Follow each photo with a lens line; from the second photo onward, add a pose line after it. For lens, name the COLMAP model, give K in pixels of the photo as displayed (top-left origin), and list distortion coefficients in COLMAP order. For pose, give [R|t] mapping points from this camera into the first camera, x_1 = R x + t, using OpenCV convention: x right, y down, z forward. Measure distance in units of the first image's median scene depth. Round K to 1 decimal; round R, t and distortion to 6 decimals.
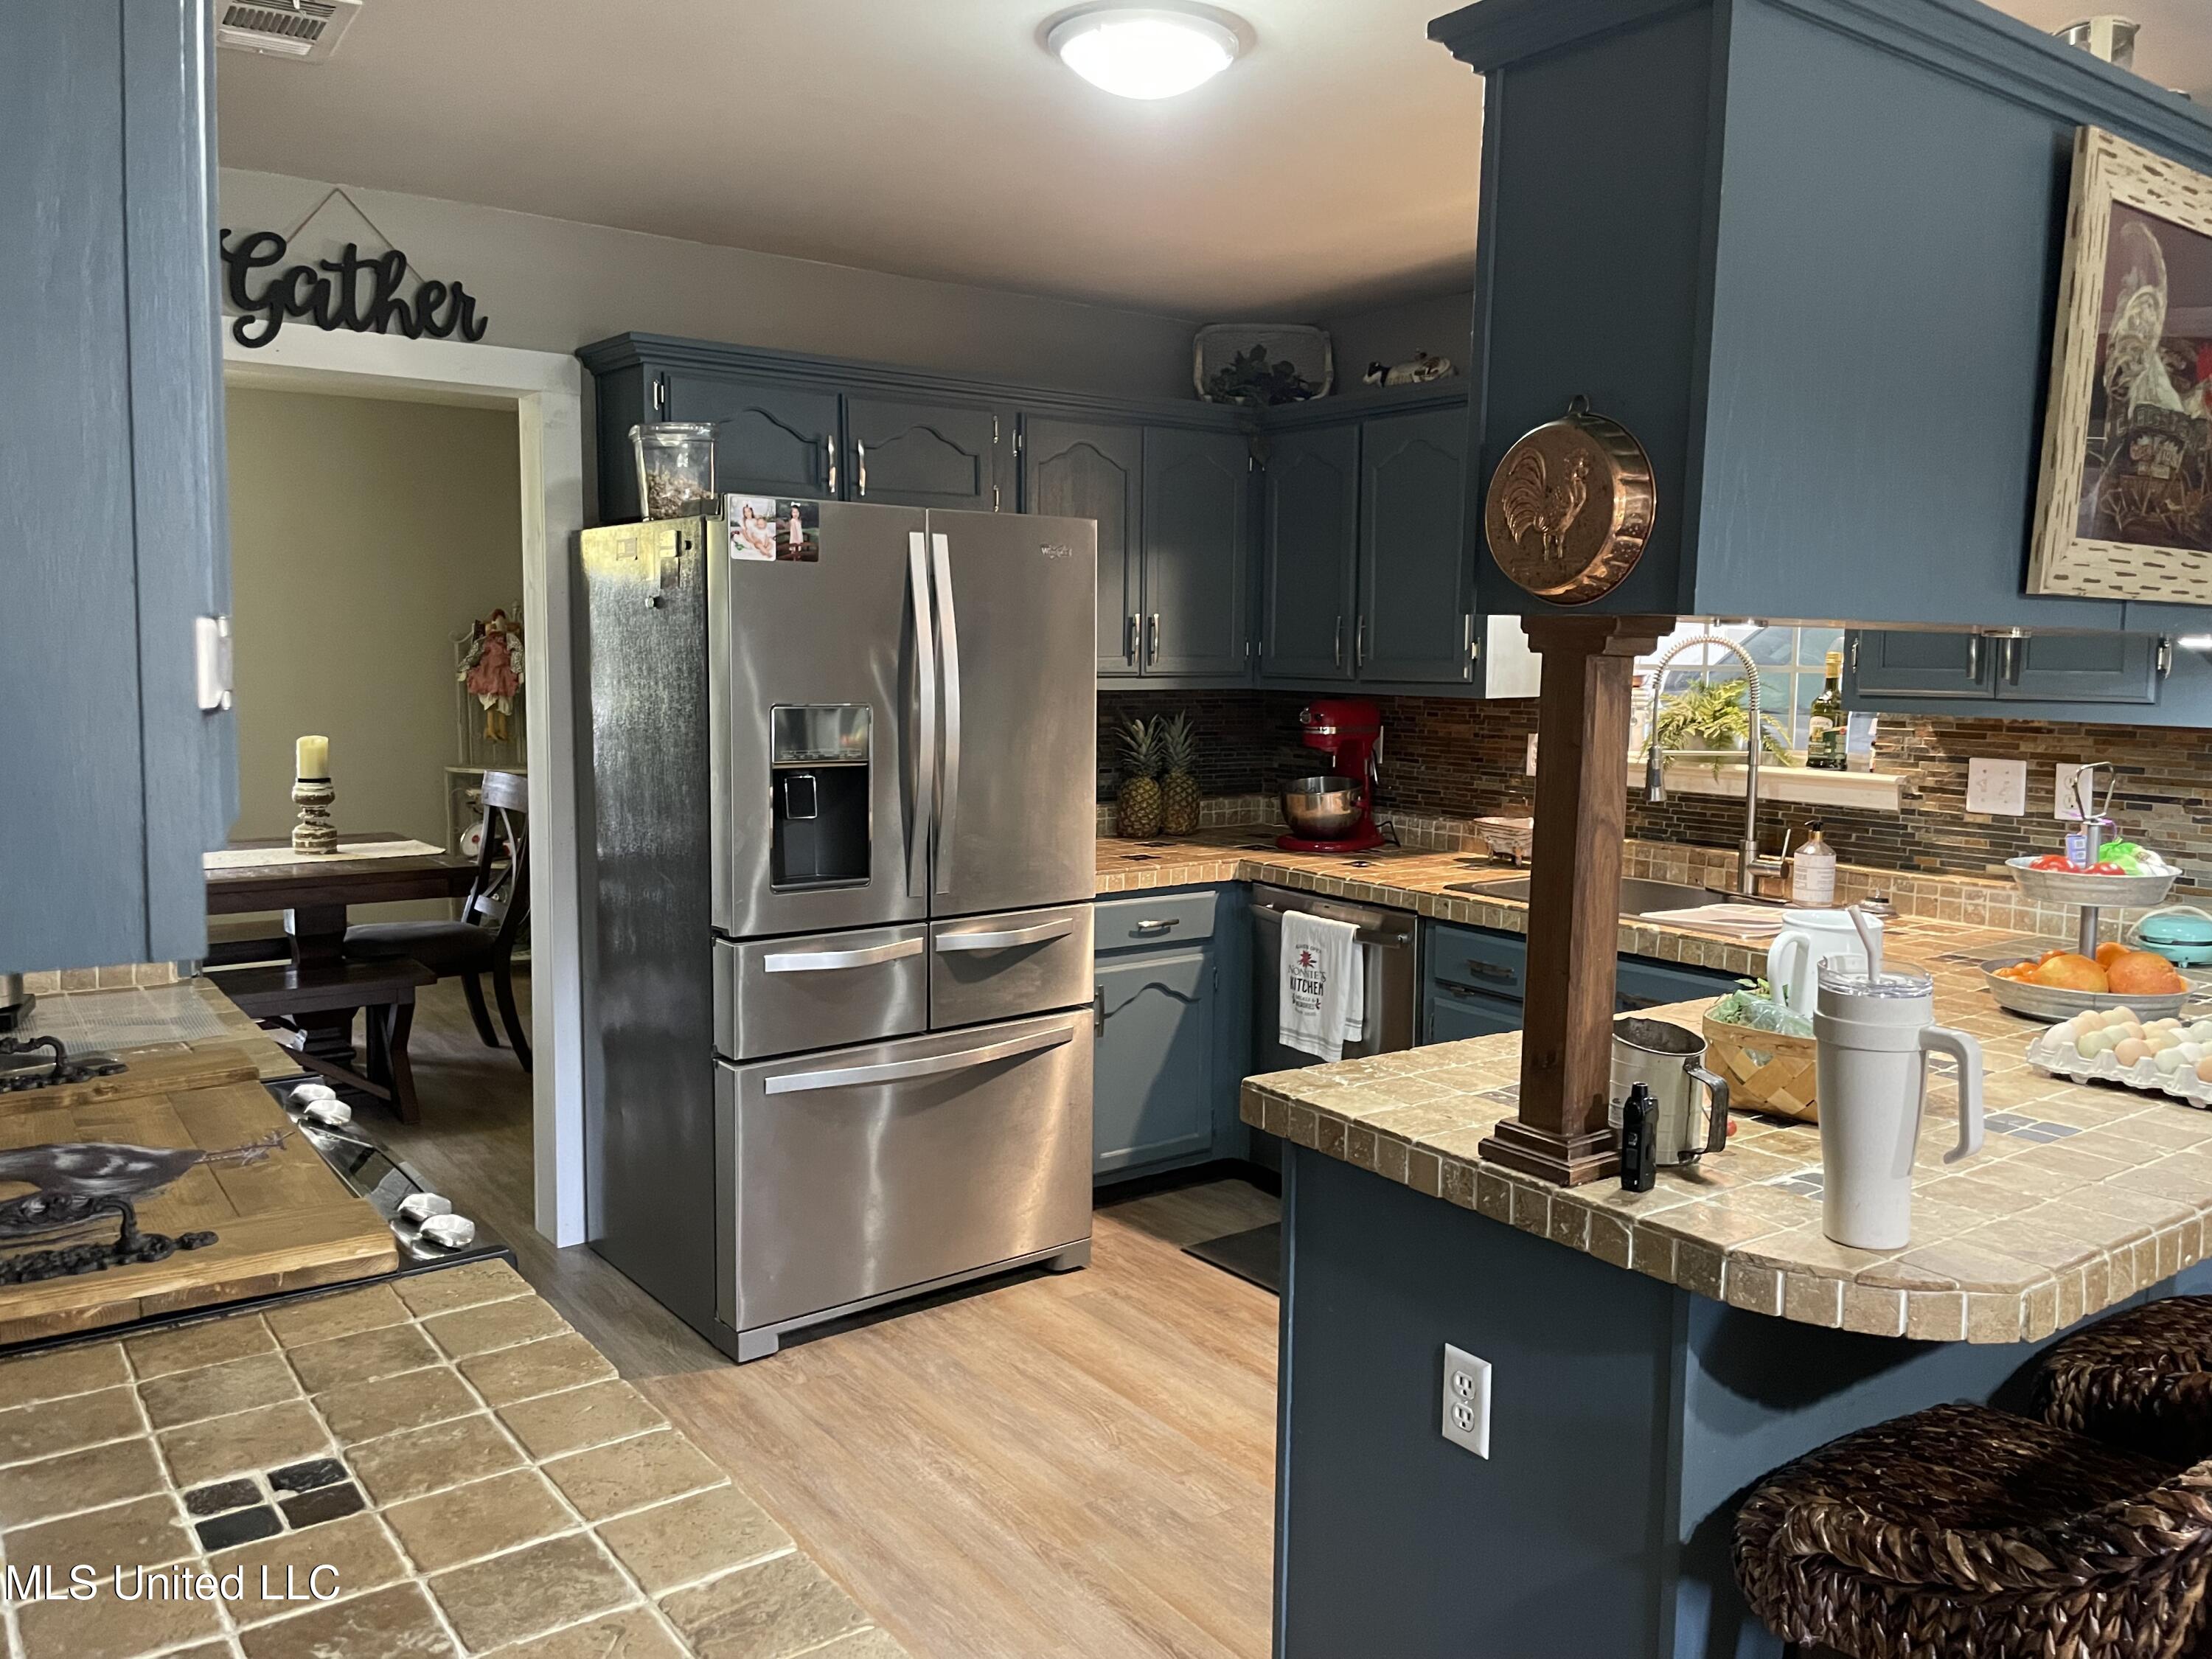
lens RADIAL K [[1688.4, 0, 1102.8], [0, 1688.4, 836.8], [0, 0, 1]] dist [0.047855, -0.015105]
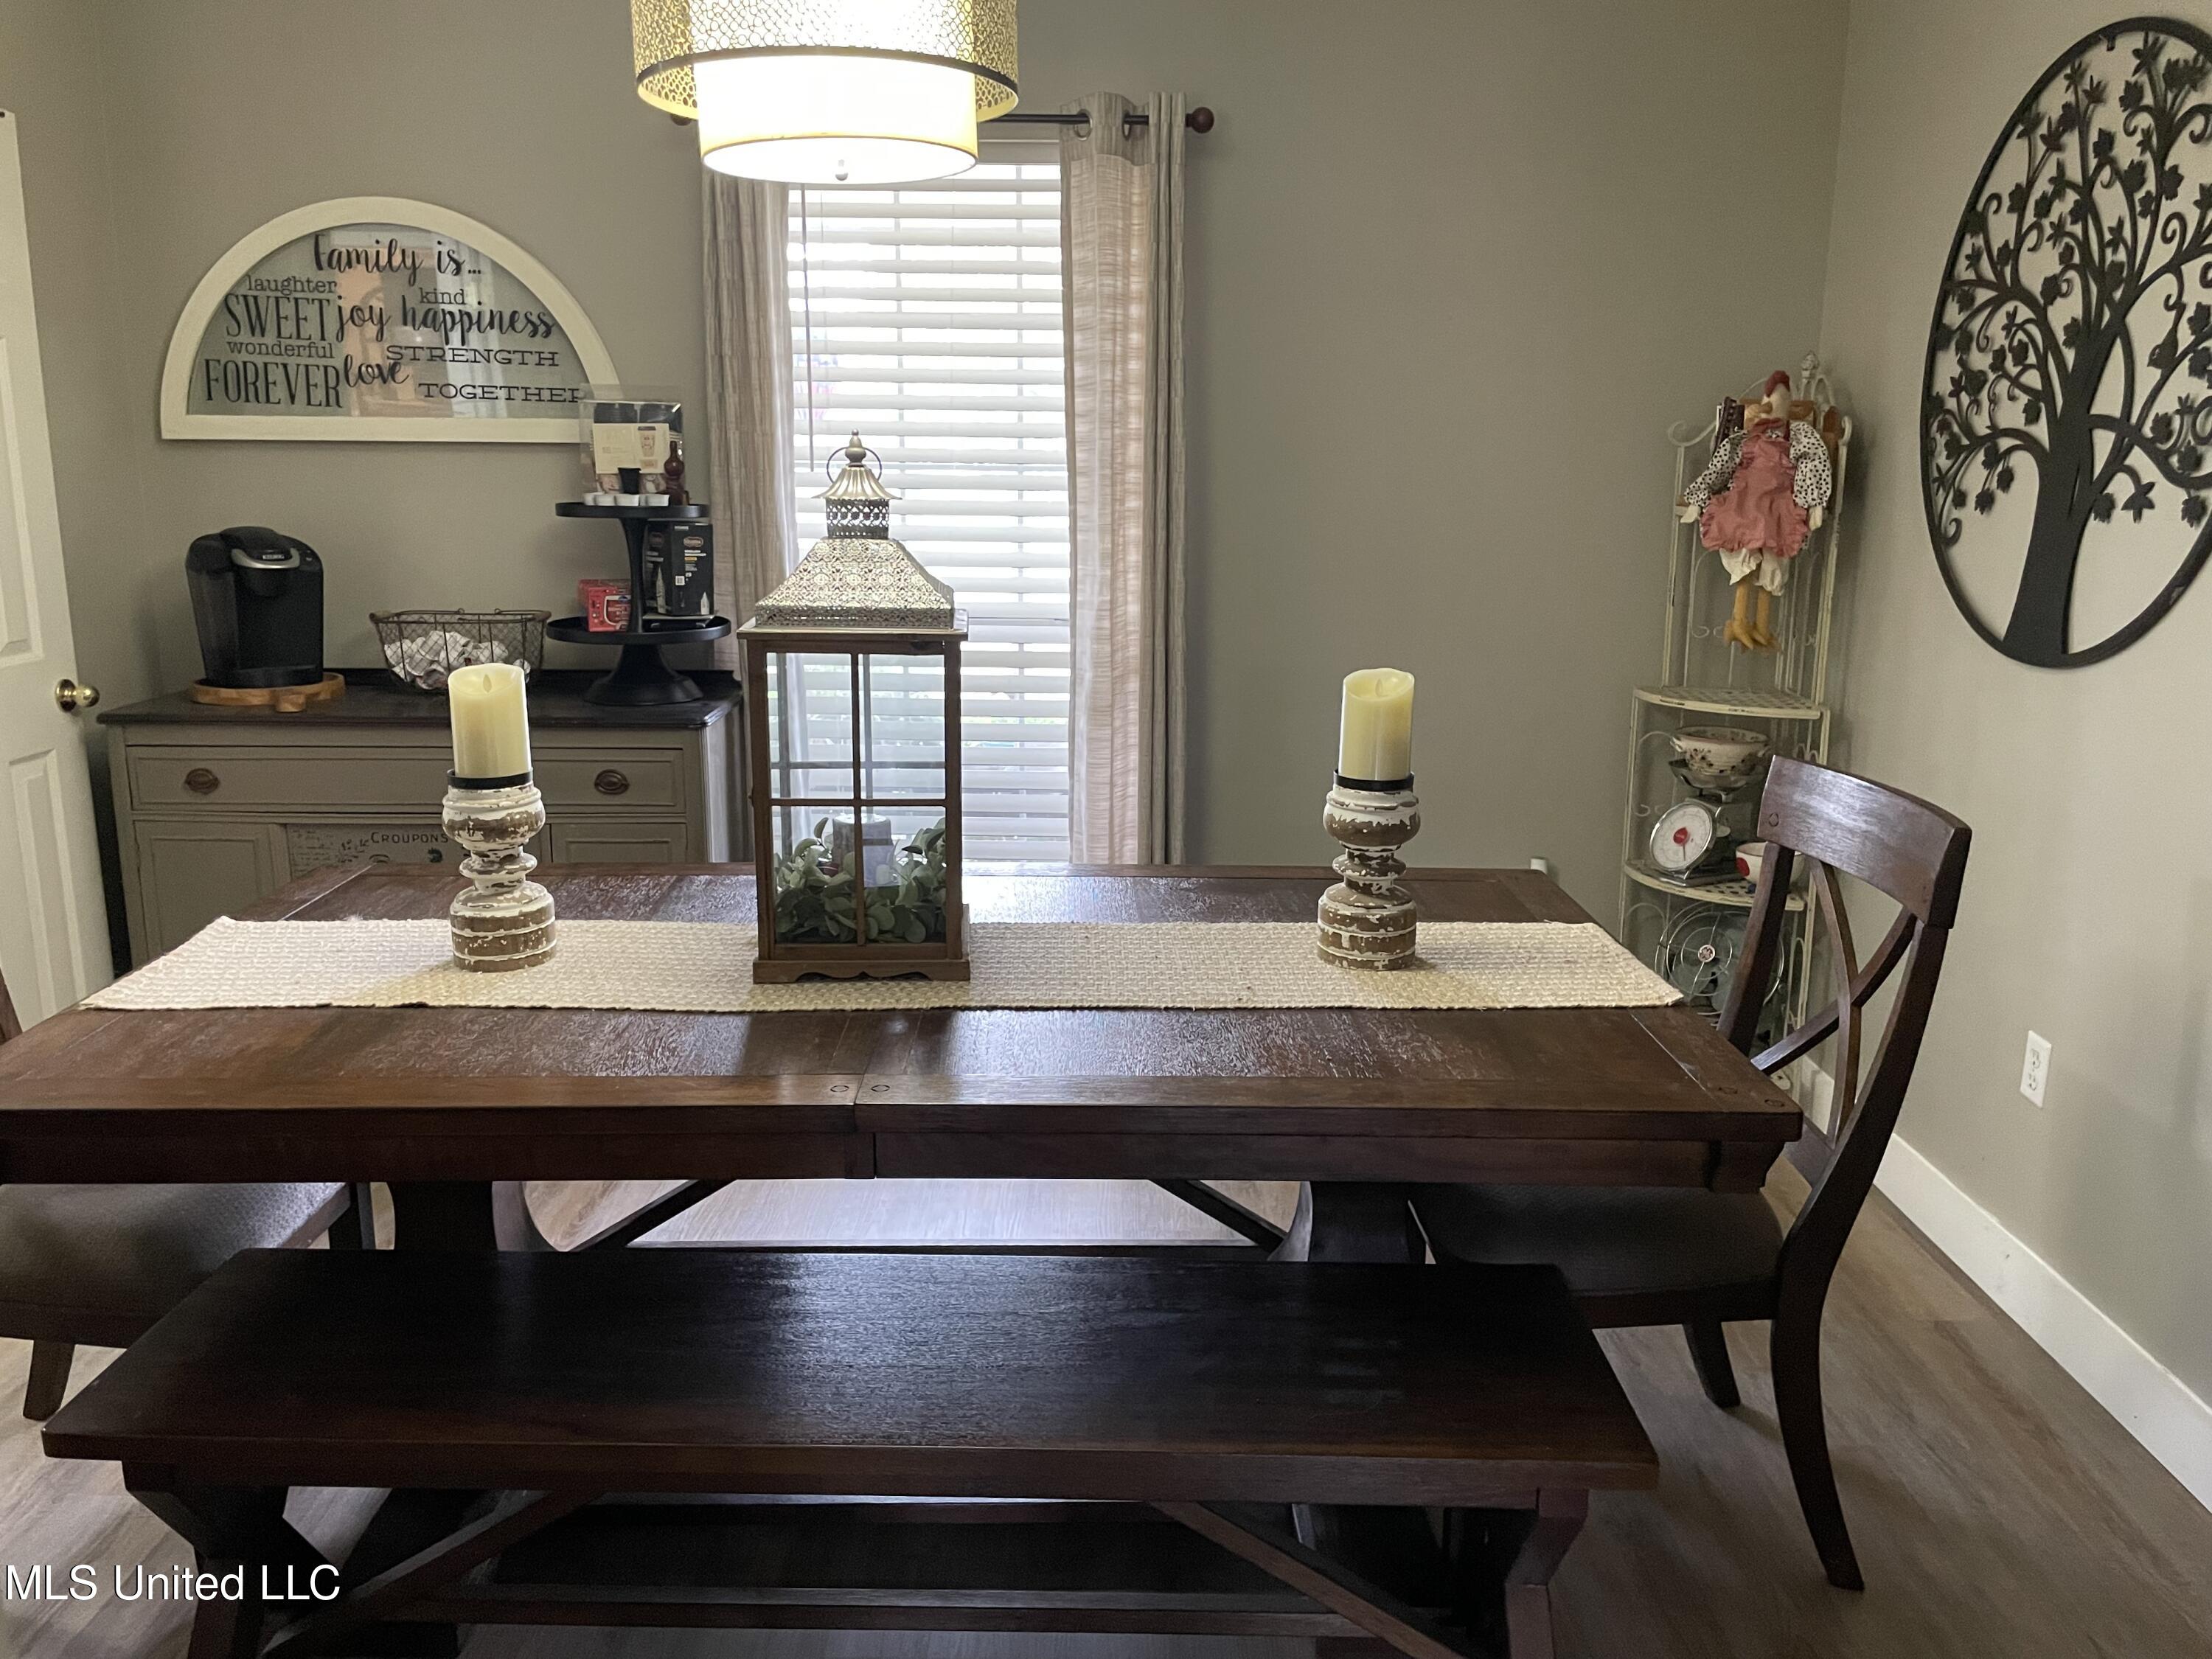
lens RADIAL K [[1688.4, 0, 1095.6], [0, 1688.4, 828.9], [0, 0, 1]] dist [0.047855, -0.015105]
pose [[0.805677, 0.108416, -0.582349, -0.218725], [-0.054540, 0.992509, 0.109320, -0.048130], [0.589838, -0.056315, 0.805555, 0.495162]]
